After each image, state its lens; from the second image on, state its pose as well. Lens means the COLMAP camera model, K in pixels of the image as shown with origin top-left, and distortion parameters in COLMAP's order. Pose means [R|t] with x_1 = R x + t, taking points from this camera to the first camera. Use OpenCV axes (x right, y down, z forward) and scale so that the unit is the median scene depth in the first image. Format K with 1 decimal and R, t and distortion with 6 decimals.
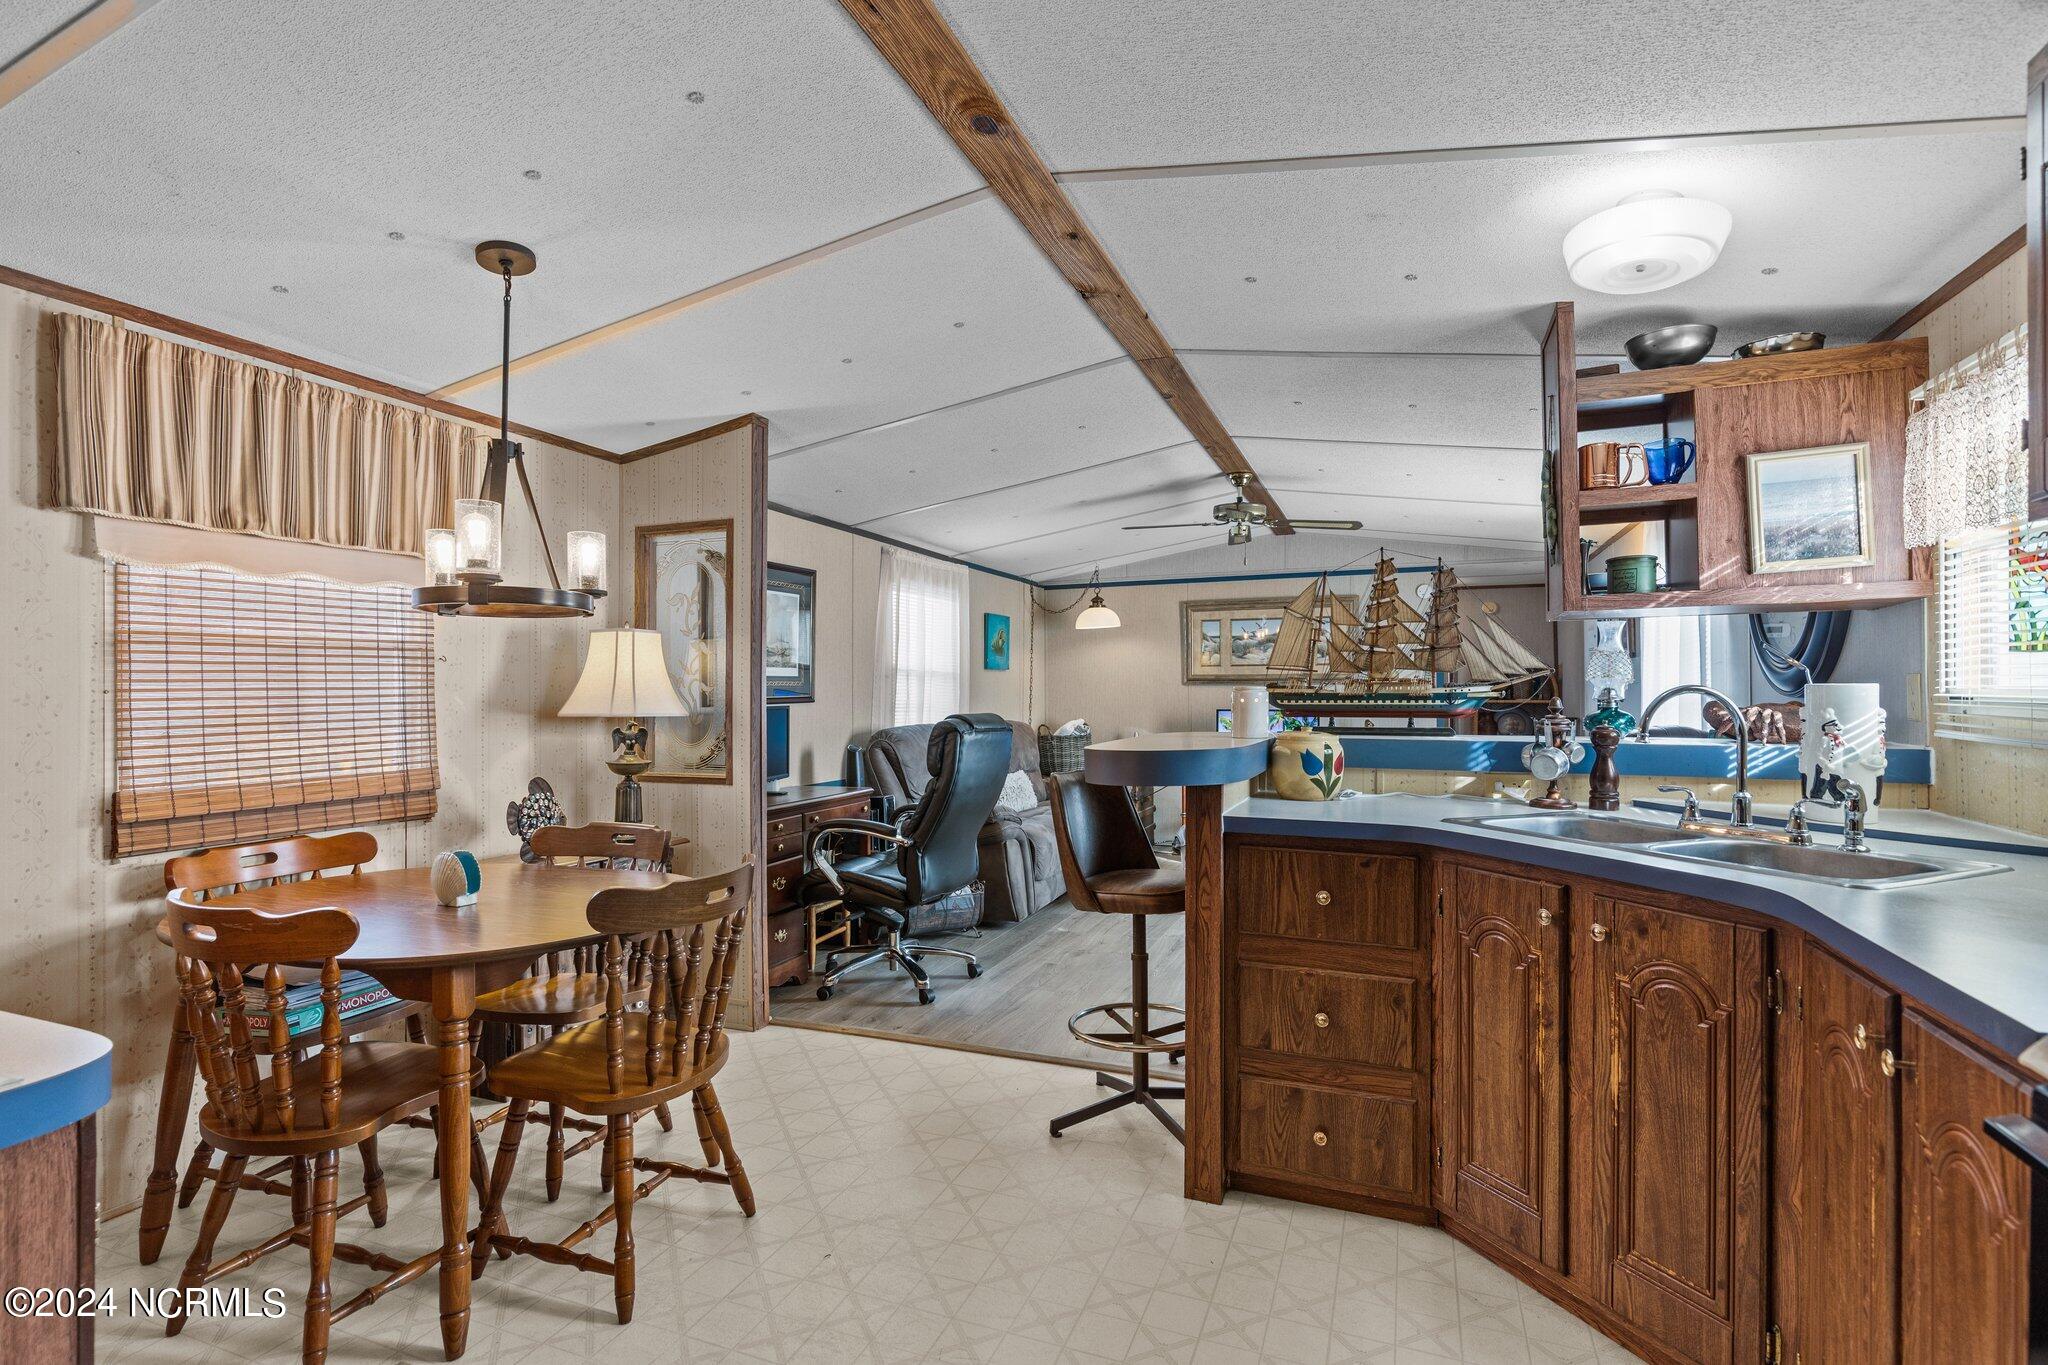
lens RADIAL K [[961.0, 0, 1032.1], [0, 961.0, 693.6], [0, 0, 1]] dist [0.000415, -0.000677]
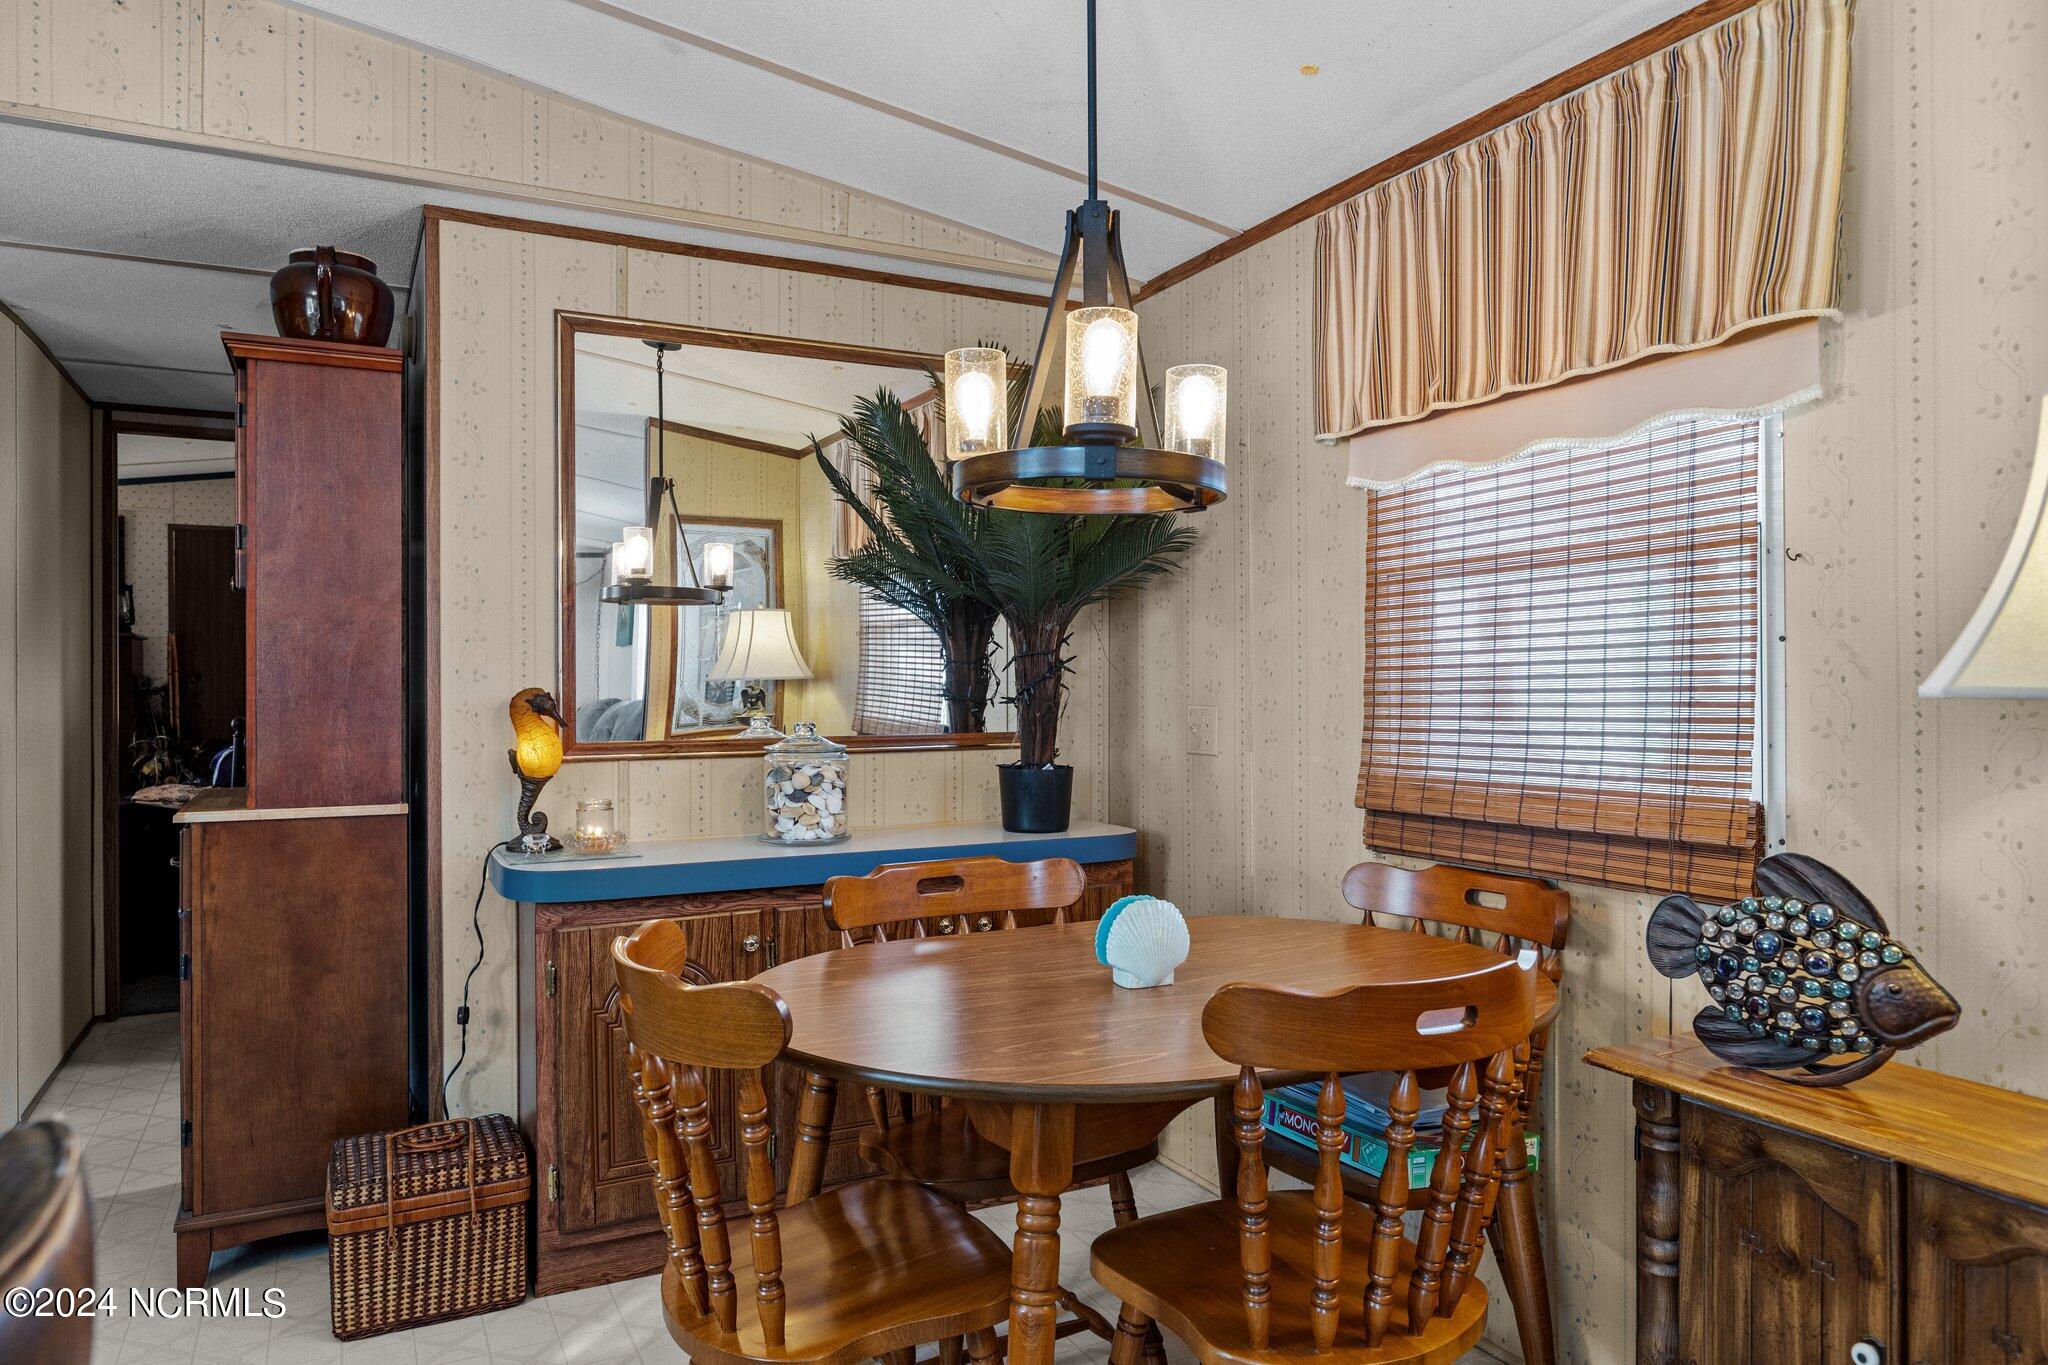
lens RADIAL K [[1338.4, 0, 1029.1], [0, 1338.4, 684.7], [0, 0, 1]] dist [-0.007779, 0.003899]
pose [[-0.662486, 0.005416, -0.749055, 0.074665], [0.005082, 0.999983, 0.002736, 0.021263], [0.749057, -0.001994, -0.662502, 1.281974]]
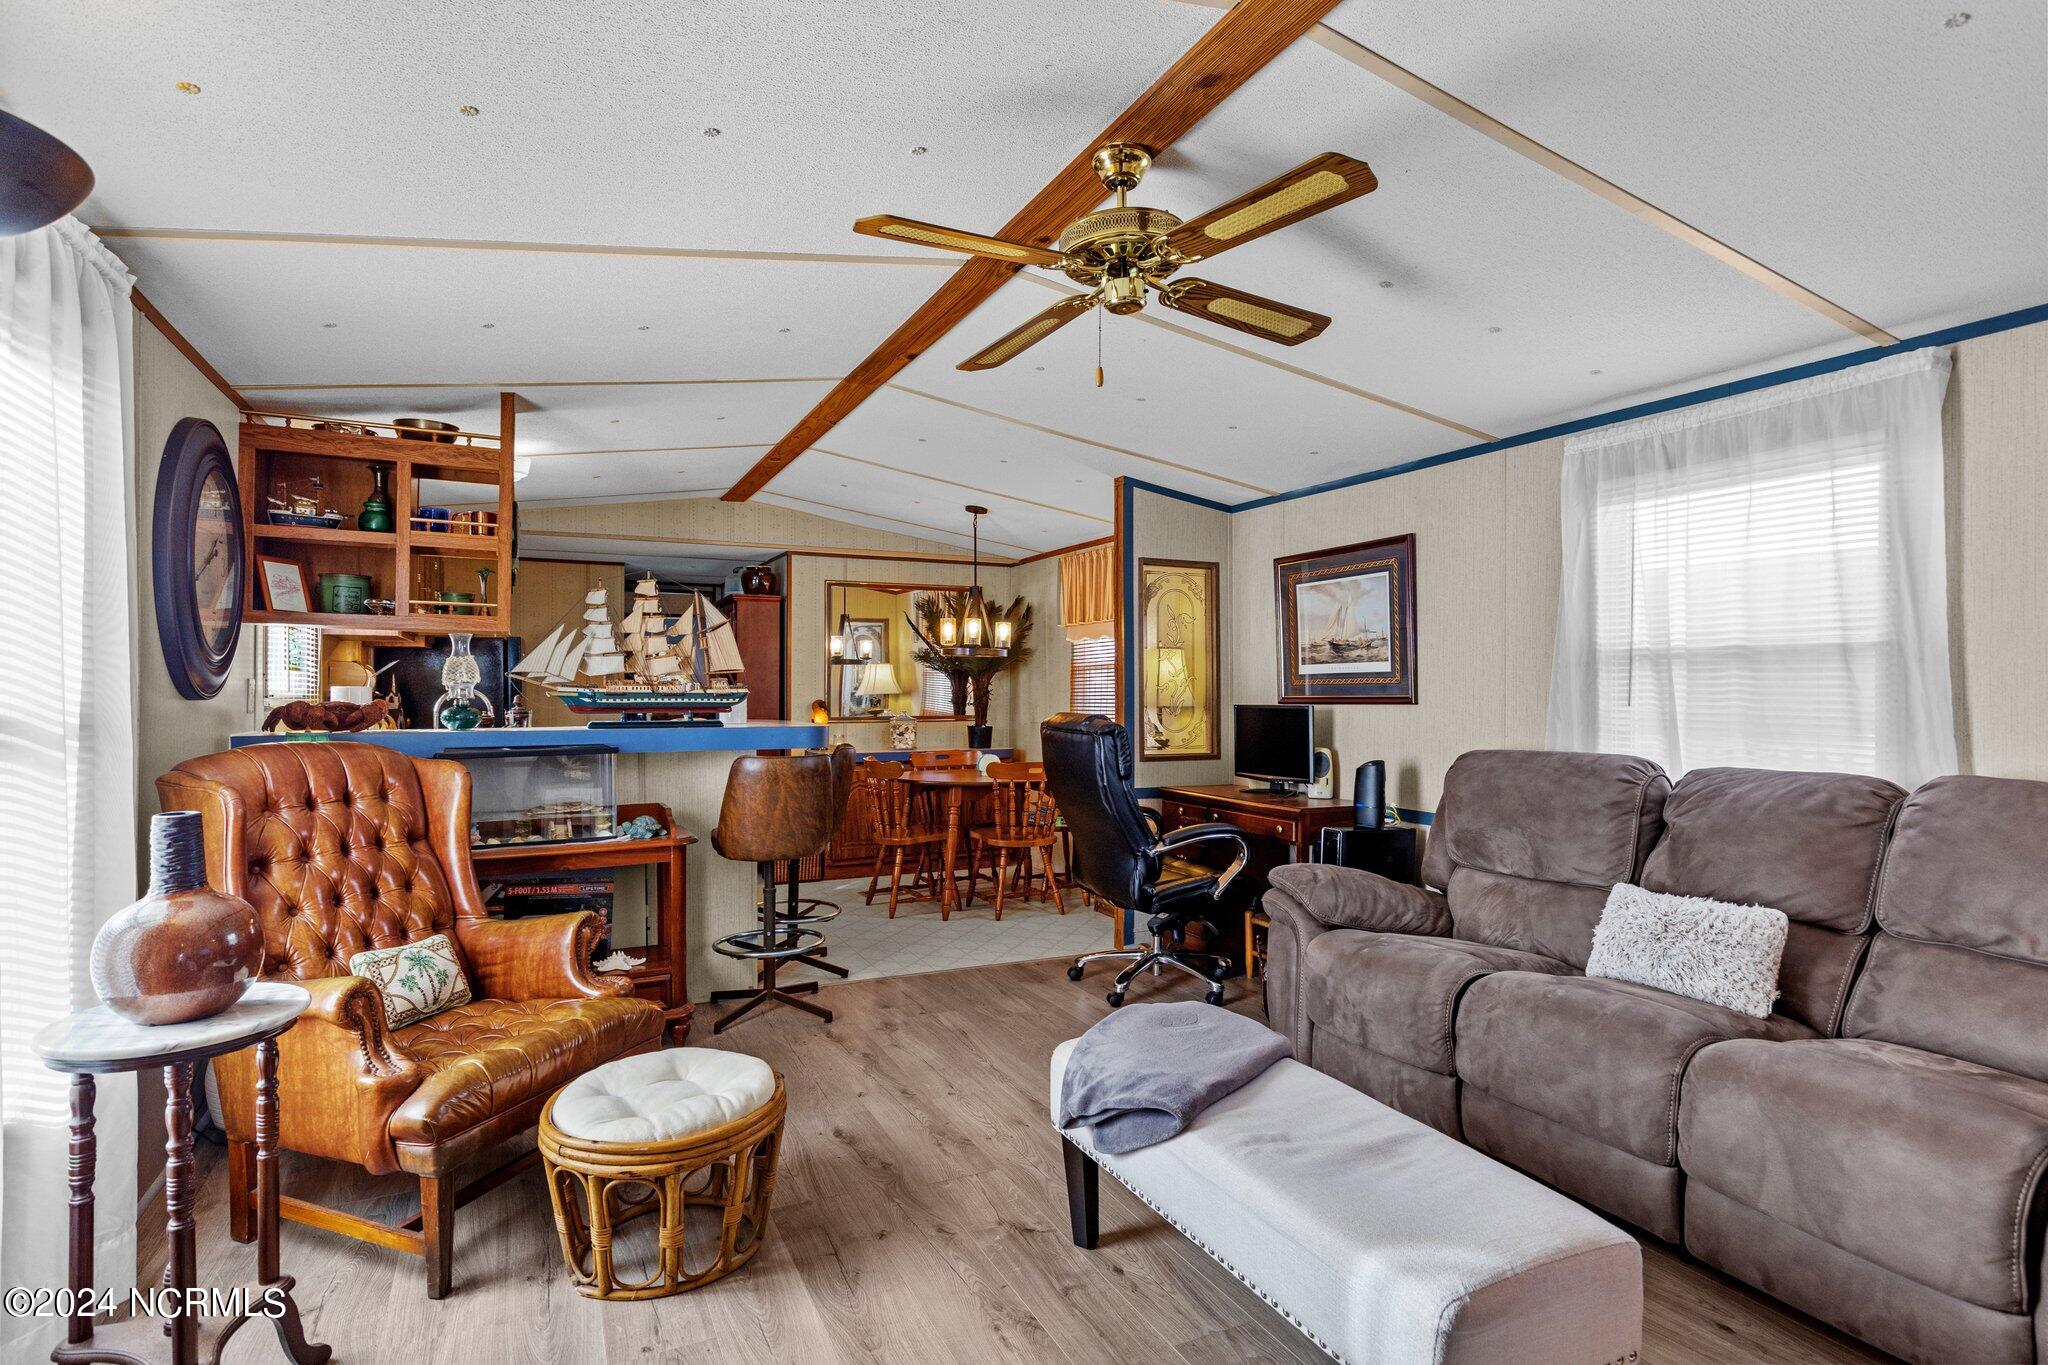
lens RADIAL K [[1068.0, 0, 1026.6], [0, 1068.0, 686.7], [0, 0, 1]] dist [-0.001449, -0.000143]
pose [[-0.688728, 0.000570, -0.725020, 1.119045], [-0.000469, 0.999999, 0.001232, -0.010759], [0.725020, 0.001188, -0.688727, 2.506876]]
